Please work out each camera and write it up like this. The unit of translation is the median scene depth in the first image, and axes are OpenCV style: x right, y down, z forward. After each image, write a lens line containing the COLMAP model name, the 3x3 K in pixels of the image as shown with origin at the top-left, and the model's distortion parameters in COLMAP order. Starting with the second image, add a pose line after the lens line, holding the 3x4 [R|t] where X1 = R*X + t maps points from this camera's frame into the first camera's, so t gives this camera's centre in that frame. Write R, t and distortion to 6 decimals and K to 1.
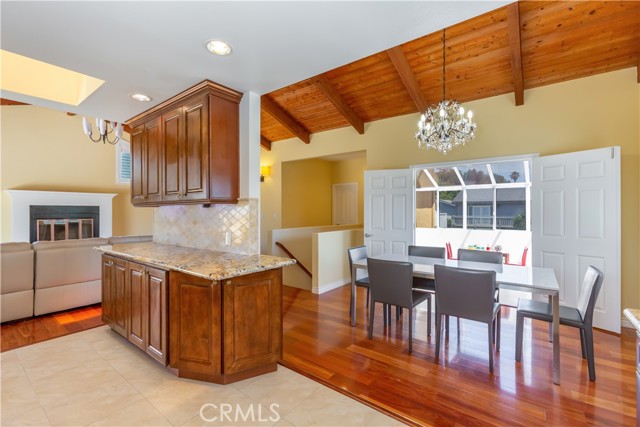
lens RADIAL K [[283.8, 0, 320.6], [0, 283.8, 209.5], [0, 0, 1]] dist [0.000457, 0.000449]
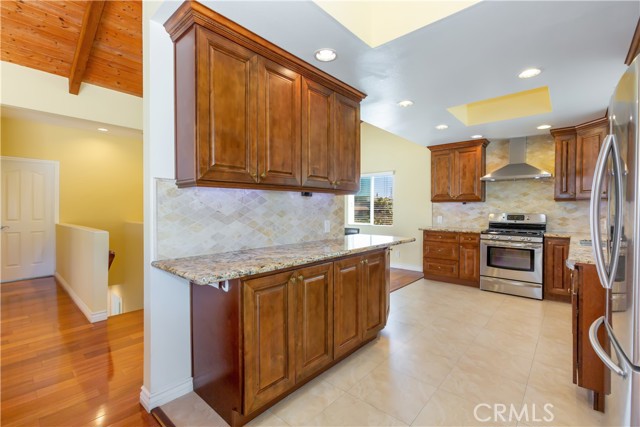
lens RADIAL K [[285.6, 0, 323.4], [0, 285.6, 211.5], [0, 0, 1]] dist [0.002254, 0.001228]
pose [[0.053188, -0.009731, 0.998537, -0.891330], [-0.002317, 0.999949, 0.009868, 0.022228], [-0.998582, -0.002838, 0.053163, 0.598496]]
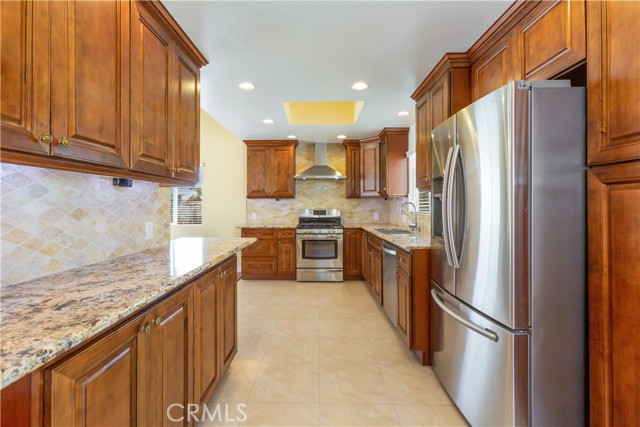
lens RADIAL K [[289.2, 0, 313.8], [0, 289.2, 202.7], [0, 0, 1]] dist [-0.000543, 0.000345]
pose [[-0.599700, 0.008932, 0.800175, -0.759353], [0.002346, 0.999953, -0.009404, 0.023042], [-0.800222, -0.003762, -0.599693, 0.696300]]
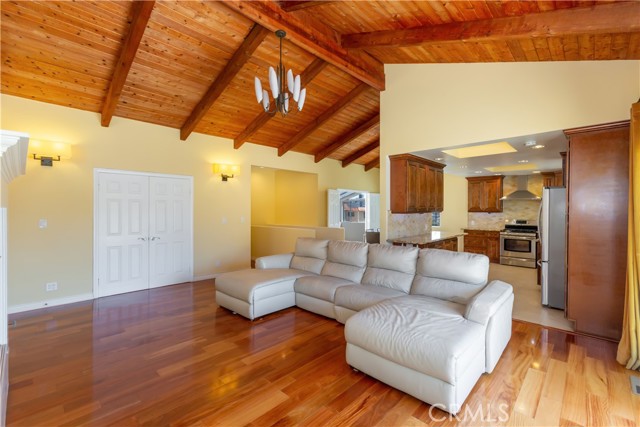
lens RADIAL K [[283.8, 0, 320.6], [0, 283.8, 209.5], [0, 0, 1]] dist [0.000457, 0.000449]
pose [[0.100113, -0.002361, 0.994973, -1.691209], [-0.002282, 0.999994, 0.002602, -0.027691], [-0.994973, -0.002531, 0.100107, 1.017198]]
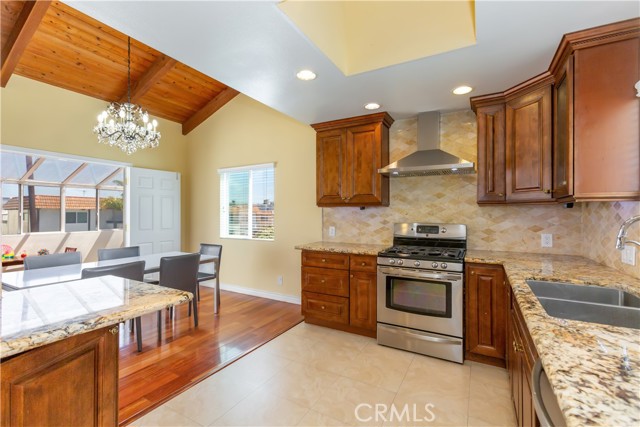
lens RADIAL K [[285.6, 0, 323.4], [0, 285.6, 211.5], [0, 0, 1]] dist [0.002254, 0.001228]
pose [[-0.152951, 0.005020, 0.988221, -0.469378], [0.000230, 0.999987, -0.005044, 0.011740], [-0.988234, -0.000544, -0.152950, 0.313279]]
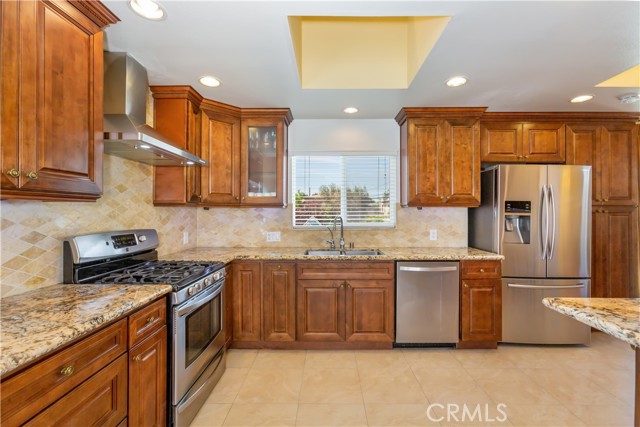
lens RADIAL K [[285.6, 0, 323.4], [0, 285.6, 211.5], [0, 0, 1]] dist [0.002254, 0.001228]
pose [[-0.796980, -0.002857, -0.603998, 0.230649], [-0.001533, 0.999995, -0.002708, 0.006942], [0.604003, -0.001232, -0.796981, 0.505790]]
